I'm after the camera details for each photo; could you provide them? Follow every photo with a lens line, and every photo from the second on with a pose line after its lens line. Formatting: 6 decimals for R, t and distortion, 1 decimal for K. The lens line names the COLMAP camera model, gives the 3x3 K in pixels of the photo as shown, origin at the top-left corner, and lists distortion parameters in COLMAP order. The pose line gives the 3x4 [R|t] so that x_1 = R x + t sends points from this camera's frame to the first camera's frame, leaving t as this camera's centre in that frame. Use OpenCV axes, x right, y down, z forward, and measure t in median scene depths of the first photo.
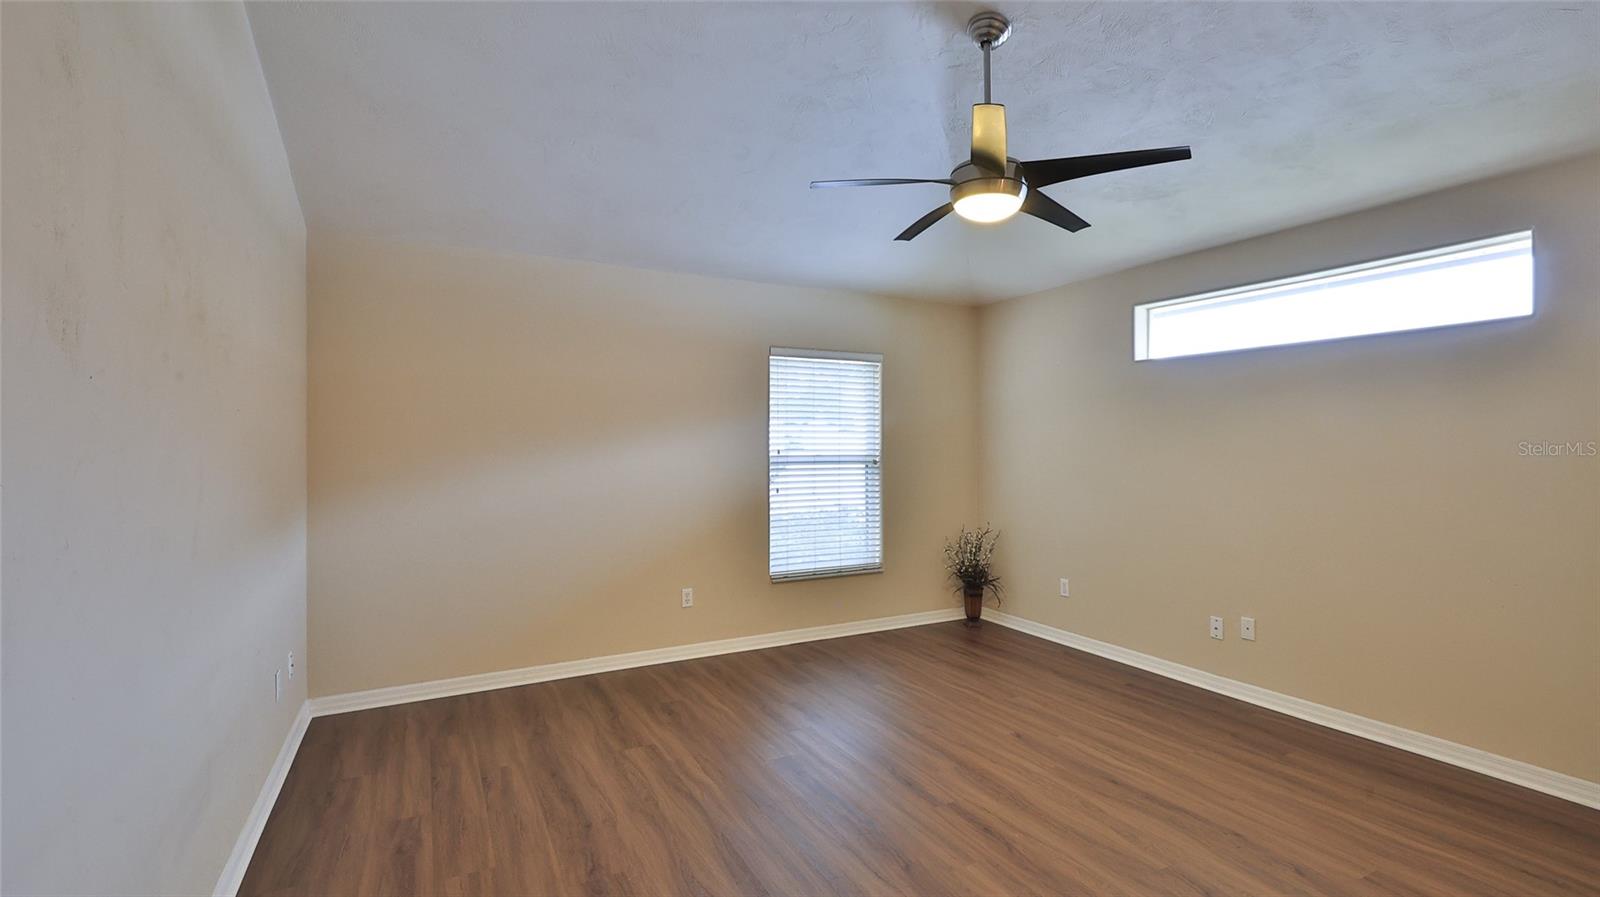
lens RADIAL K [[707.7, 0, 796.2], [0, 707.7, 443.5], [0, 0, 1]] dist [-0.002439, 0.001681]
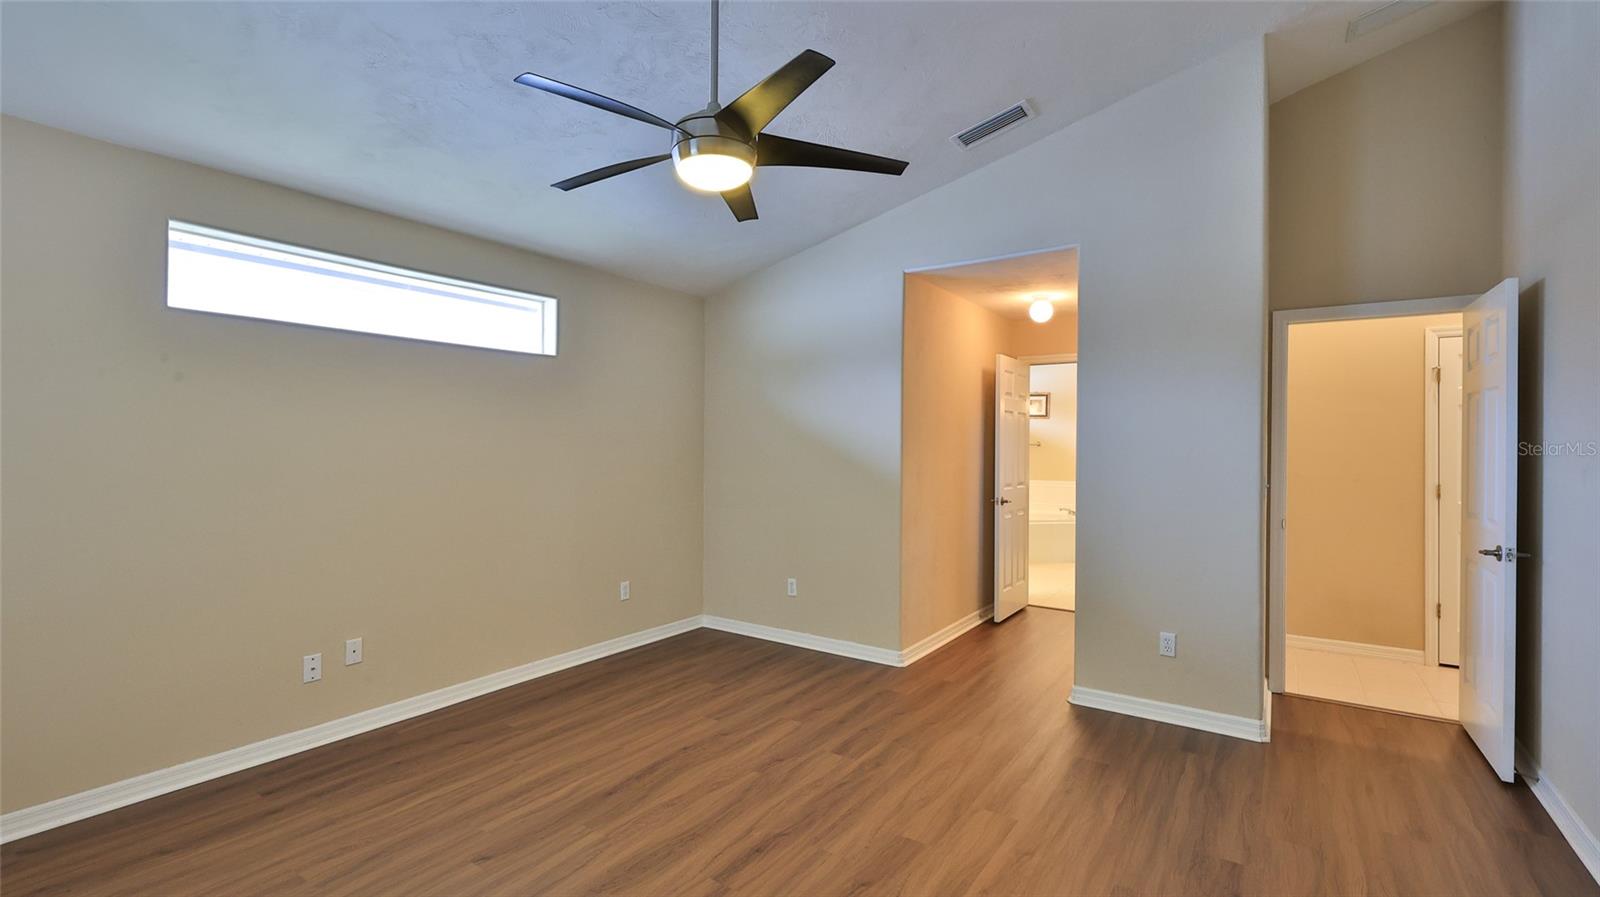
lens RADIAL K [[707.7, 0, 791.8], [0, 707.7, 454.7], [0, 0, 1]] dist [-0.002439, 0.001681]
pose [[-0.461647, -0.015911, 0.886921, -0.482830], [-0.008580, 0.999872, 0.013472, 0.001910], [-0.887022, -0.001390, -0.461725, 1.155525]]
